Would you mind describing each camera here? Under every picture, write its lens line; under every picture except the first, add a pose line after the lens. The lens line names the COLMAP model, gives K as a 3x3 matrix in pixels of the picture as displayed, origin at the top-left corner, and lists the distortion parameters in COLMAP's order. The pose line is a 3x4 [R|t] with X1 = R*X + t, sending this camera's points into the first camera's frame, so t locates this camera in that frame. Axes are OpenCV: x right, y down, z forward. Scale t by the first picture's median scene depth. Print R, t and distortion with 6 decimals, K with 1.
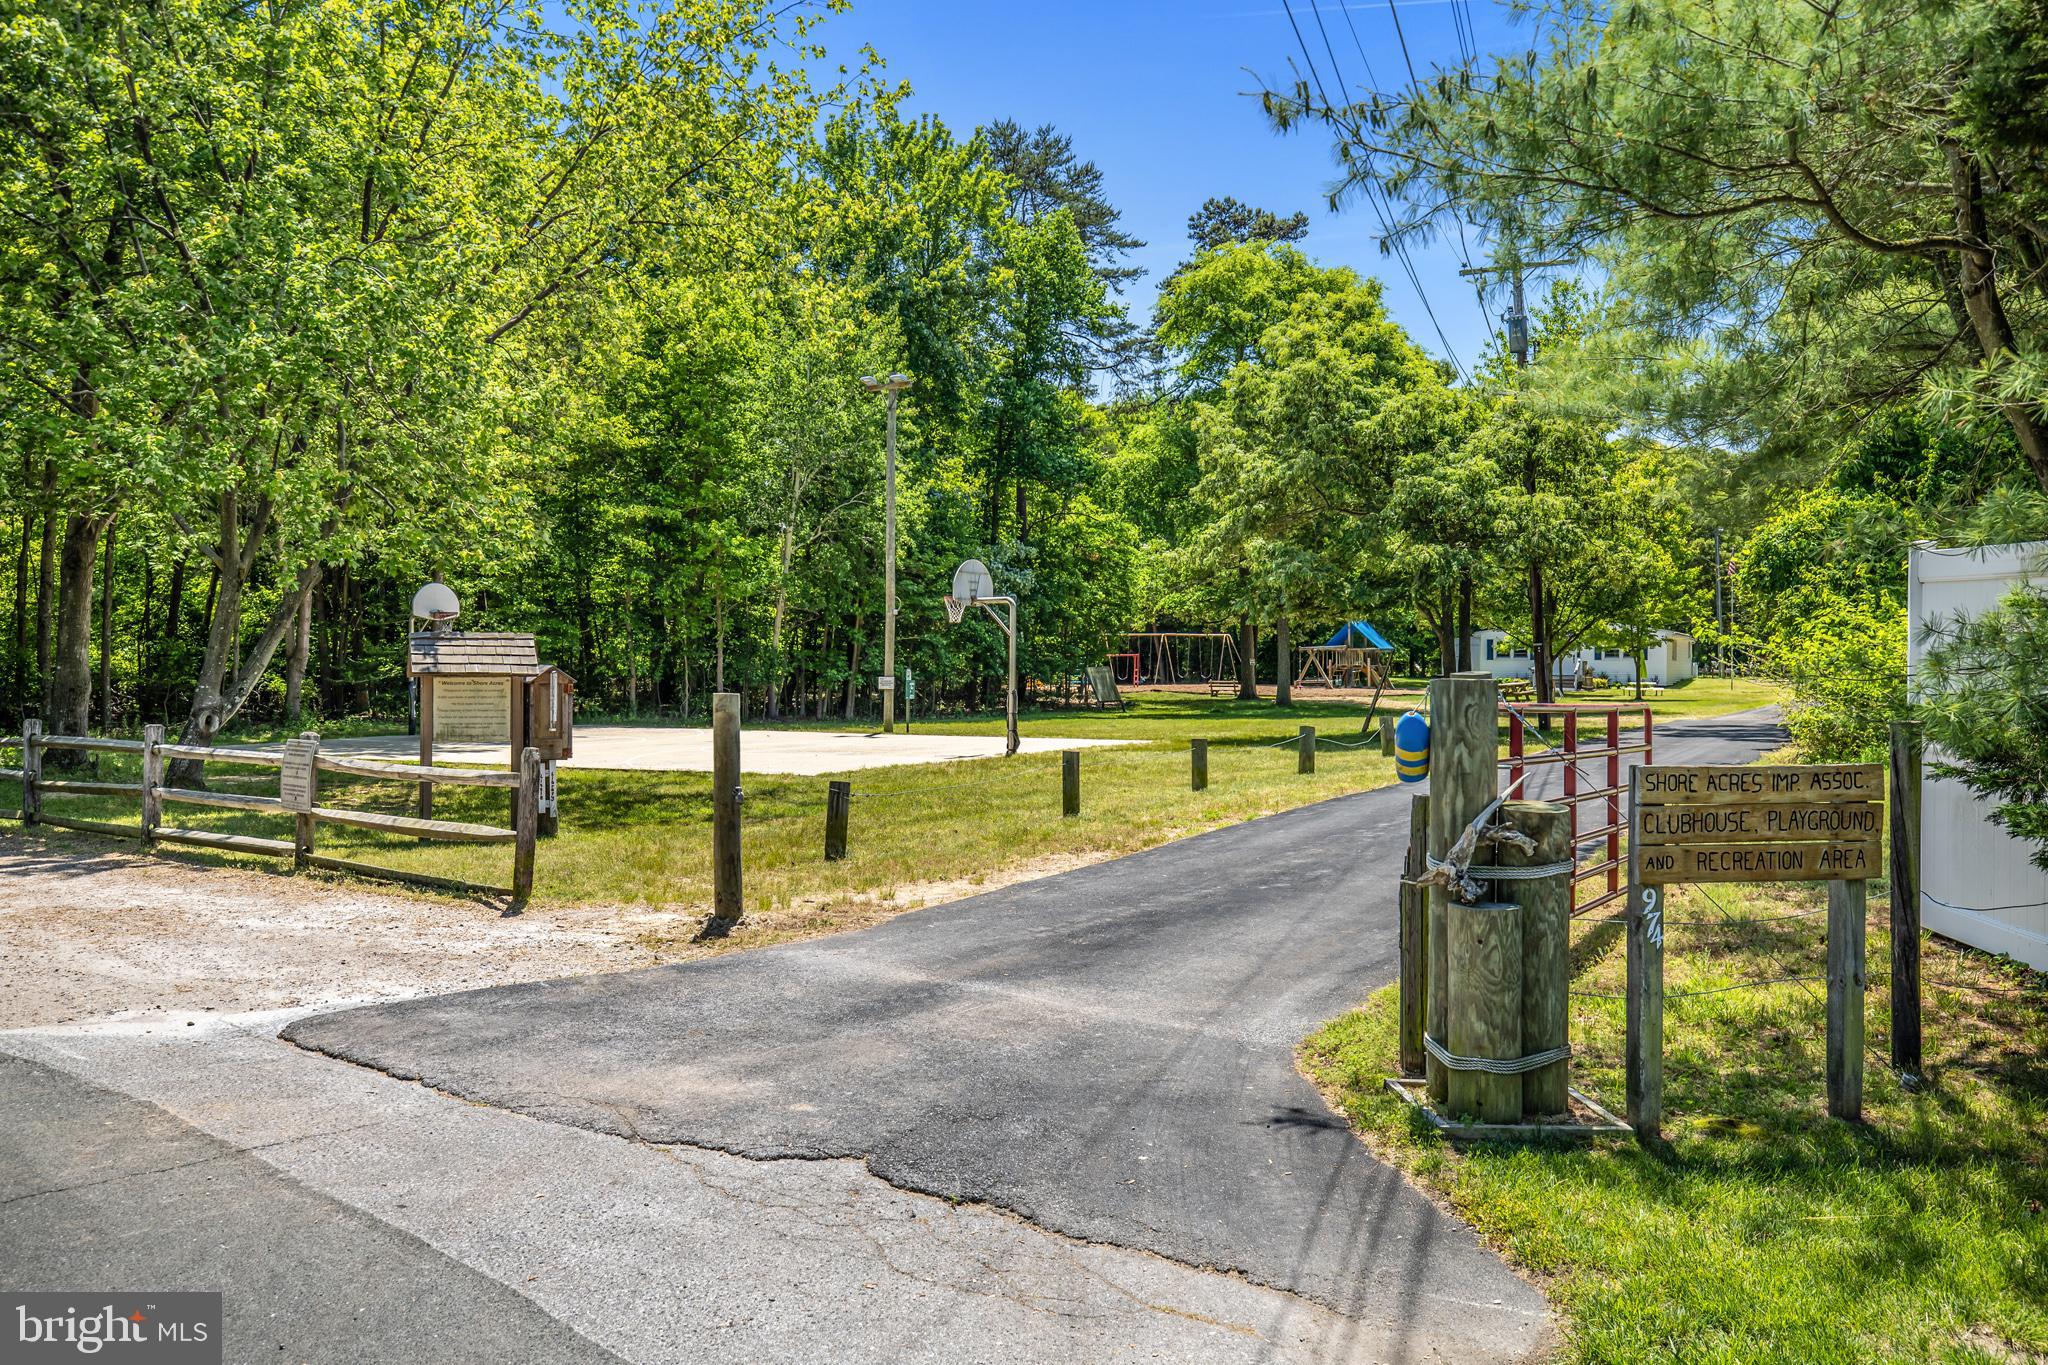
lens RADIAL K [[1716.7, 0, 1021.3], [0, 1716.7, 680.9], [0, 0, 1]] dist [-0.003367, -0.000277]
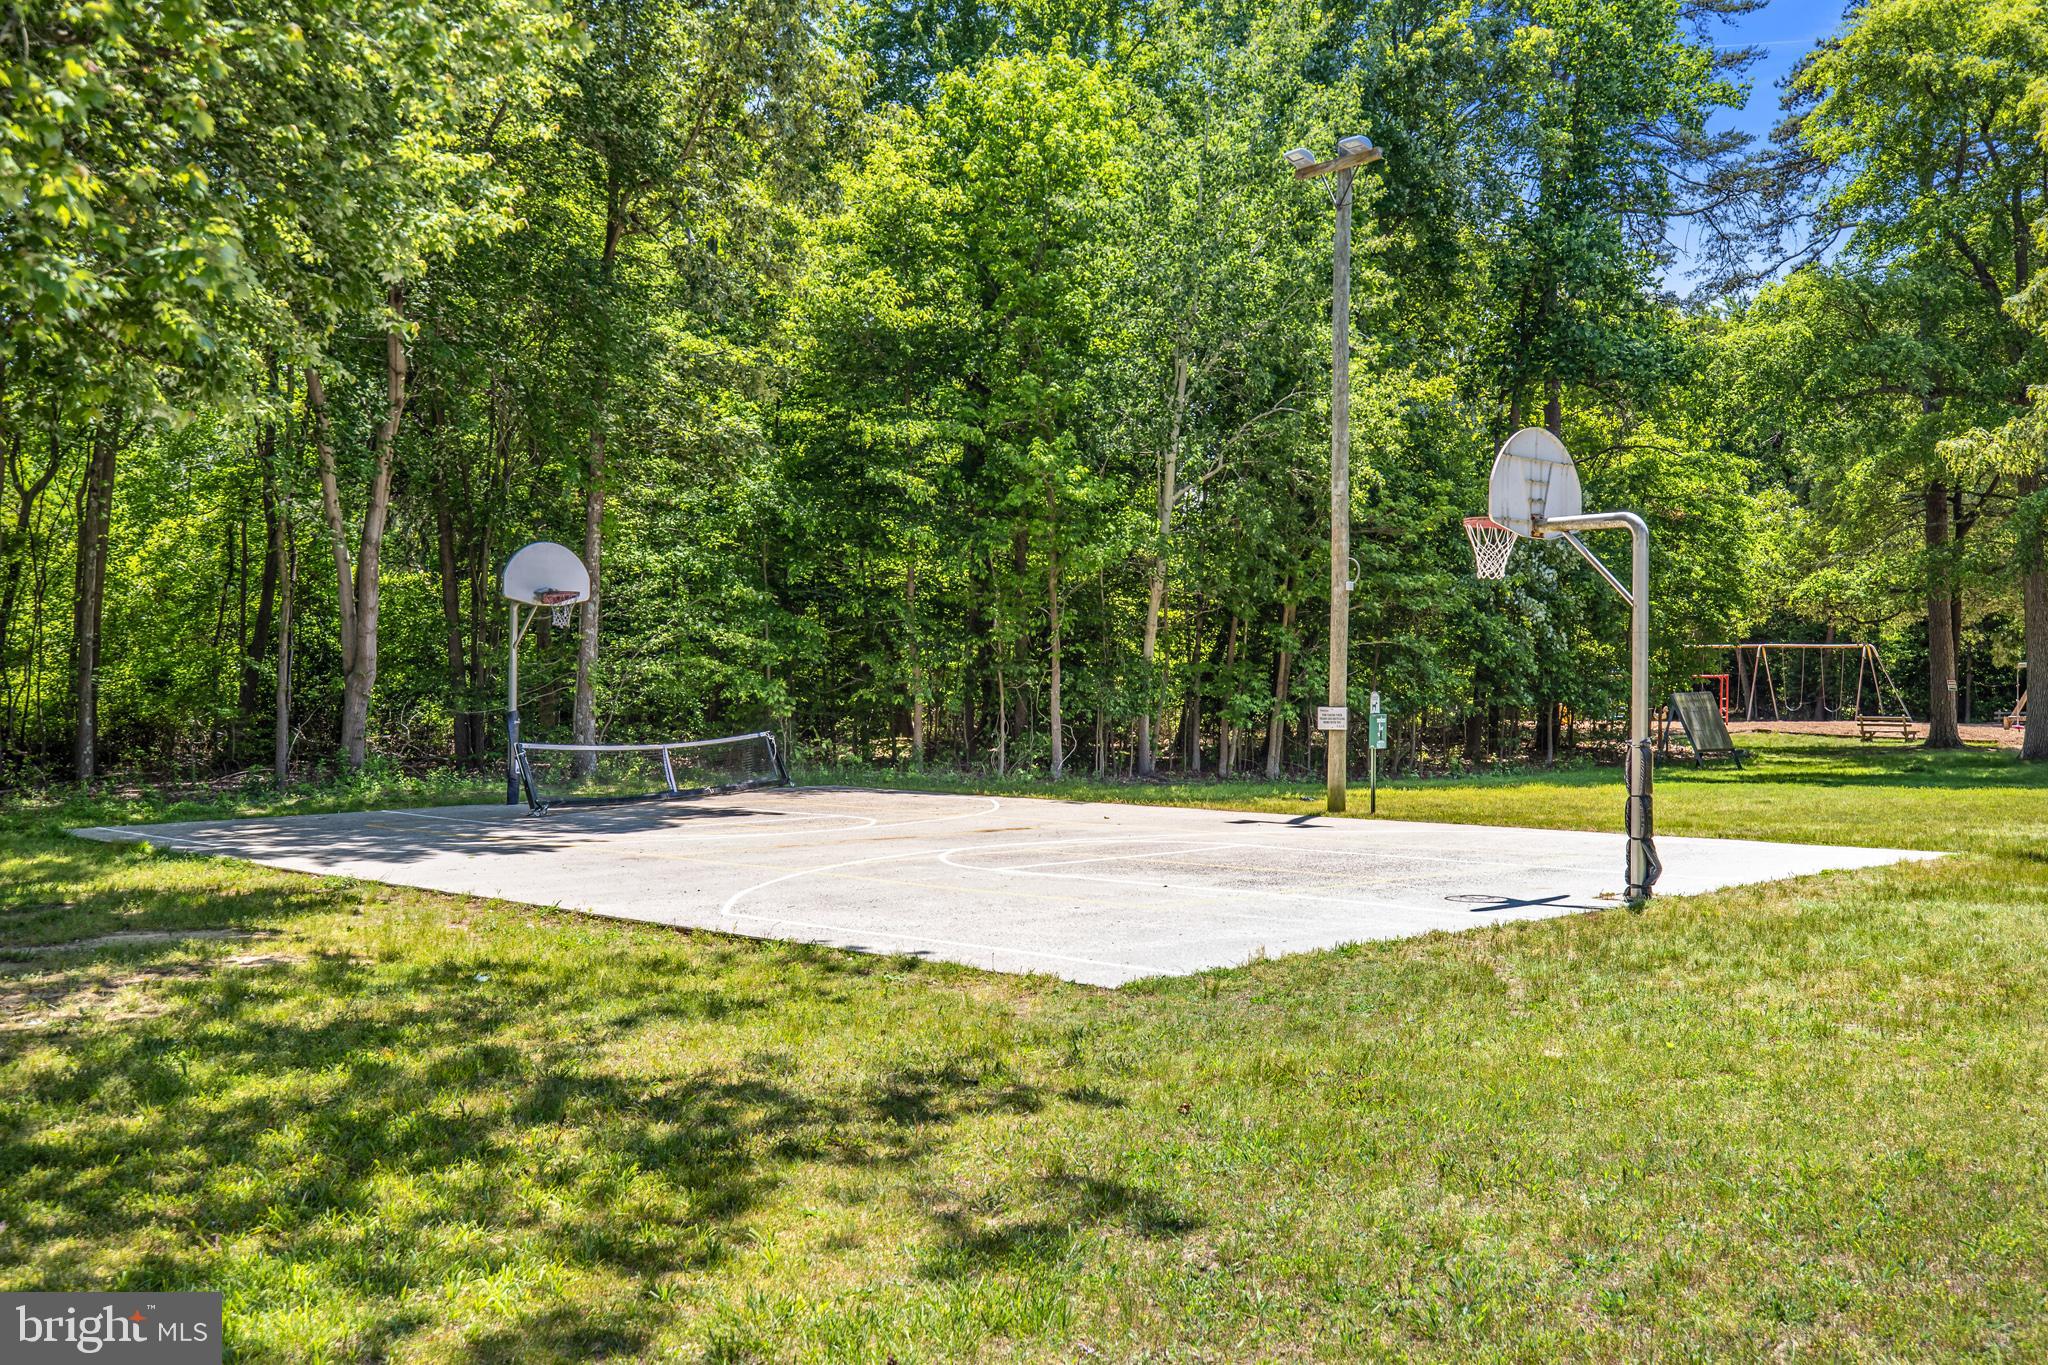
lens RADIAL K [[2048.4, 0, 1018.1], [0, 2048.4, 683.0], [0, 0, 1]] dist [0.057279, 0.000000]
pose [[0.972950, 0.000876, -0.231013, -0.021403], [-0.004253, 0.999891, -0.014121, -0.000302], [0.230976, 0.014722, 0.972848, 0.291767]]
